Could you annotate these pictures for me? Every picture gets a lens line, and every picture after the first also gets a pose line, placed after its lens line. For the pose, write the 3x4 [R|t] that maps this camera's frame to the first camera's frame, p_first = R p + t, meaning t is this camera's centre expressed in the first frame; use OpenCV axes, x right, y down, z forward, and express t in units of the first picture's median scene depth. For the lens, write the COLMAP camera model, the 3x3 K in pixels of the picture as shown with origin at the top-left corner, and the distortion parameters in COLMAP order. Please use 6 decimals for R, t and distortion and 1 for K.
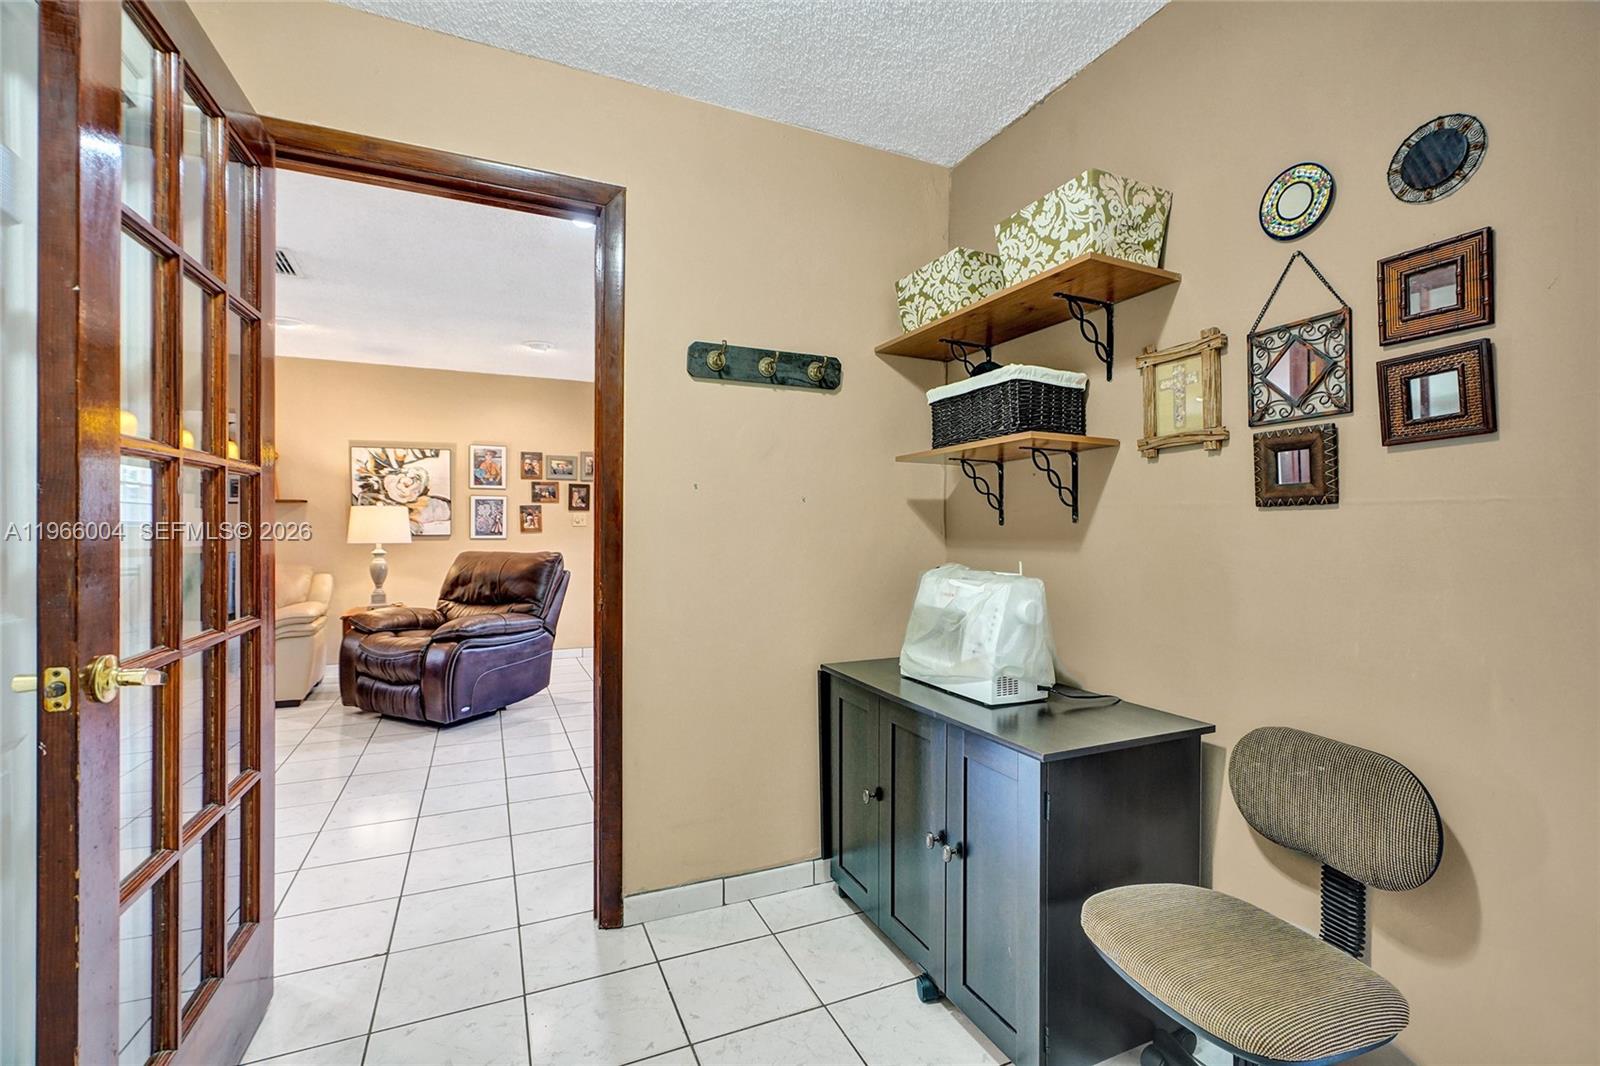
lens RADIAL K [[717.3, 0, 792.1], [0, 717.3, 530.4], [0, 0, 1]] dist [0.001049, 0.000318]
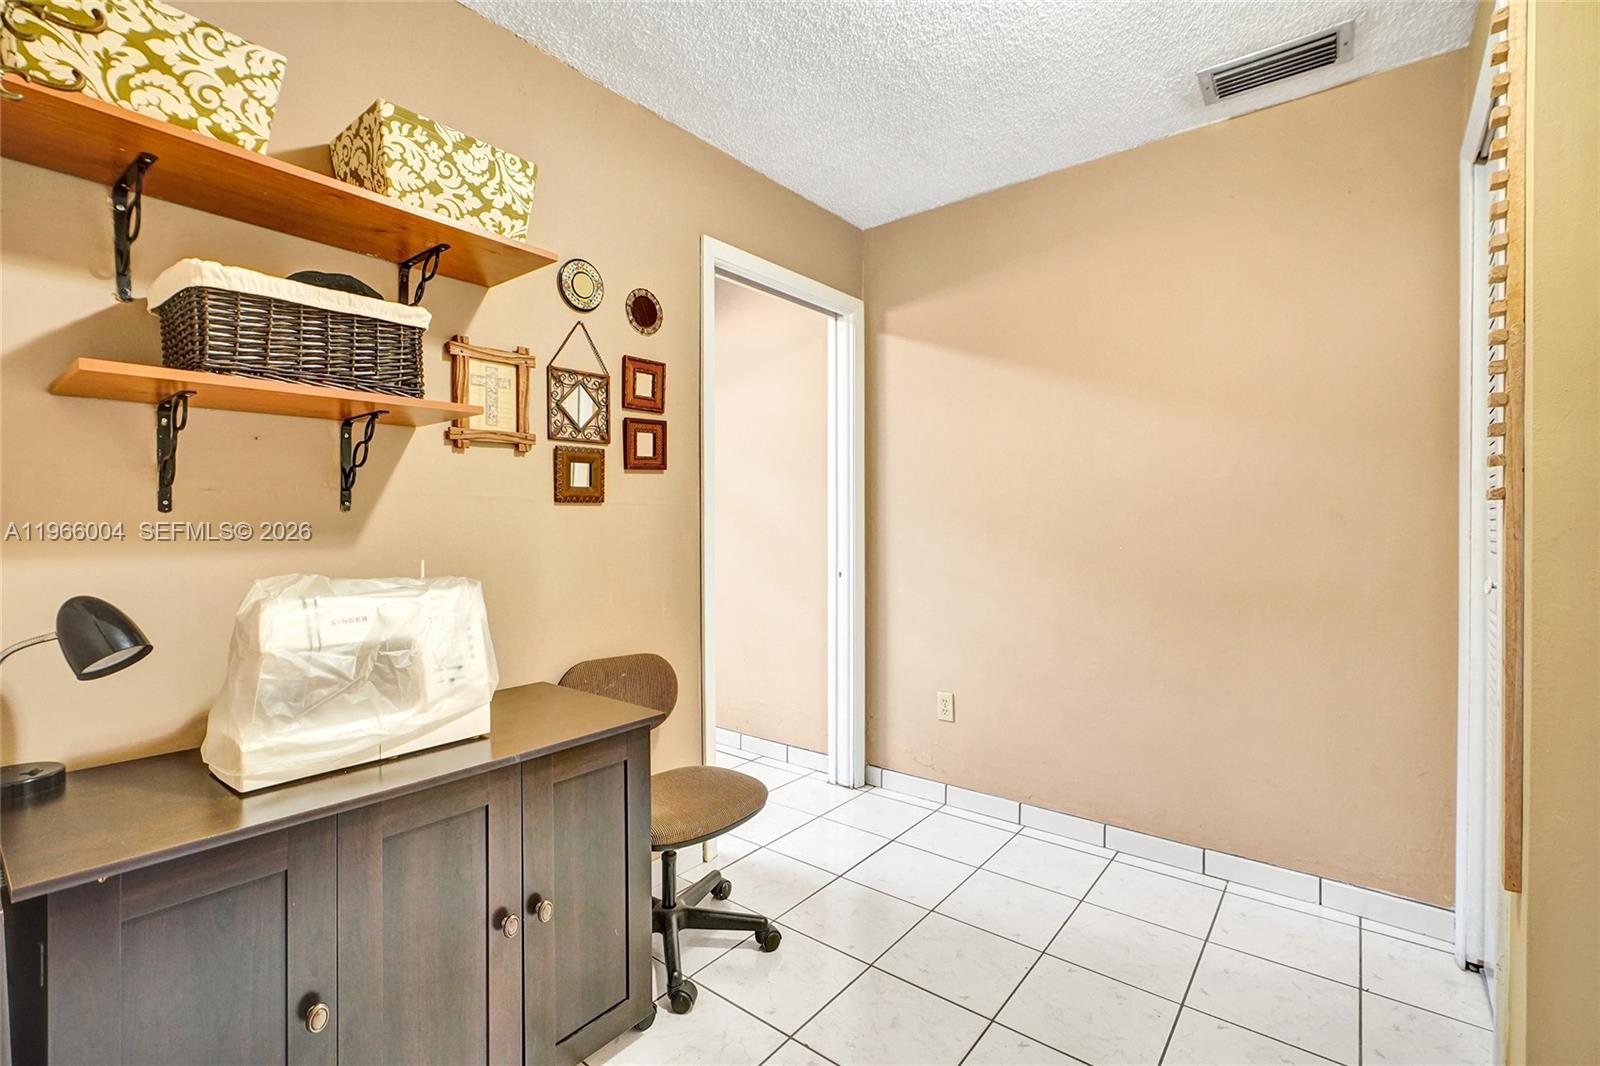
lens RADIAL K [[717.3, 0, 792.1], [0, 717.3, 530.4], [0, 0, 1]] dist [0.001049, 0.000318]
pose [[-0.471758, -0.016456, 0.881574, -0.633980], [0.001086, 0.999814, 0.019245, -0.005317], [-0.881727, 0.010036, -0.471652, 1.120914]]
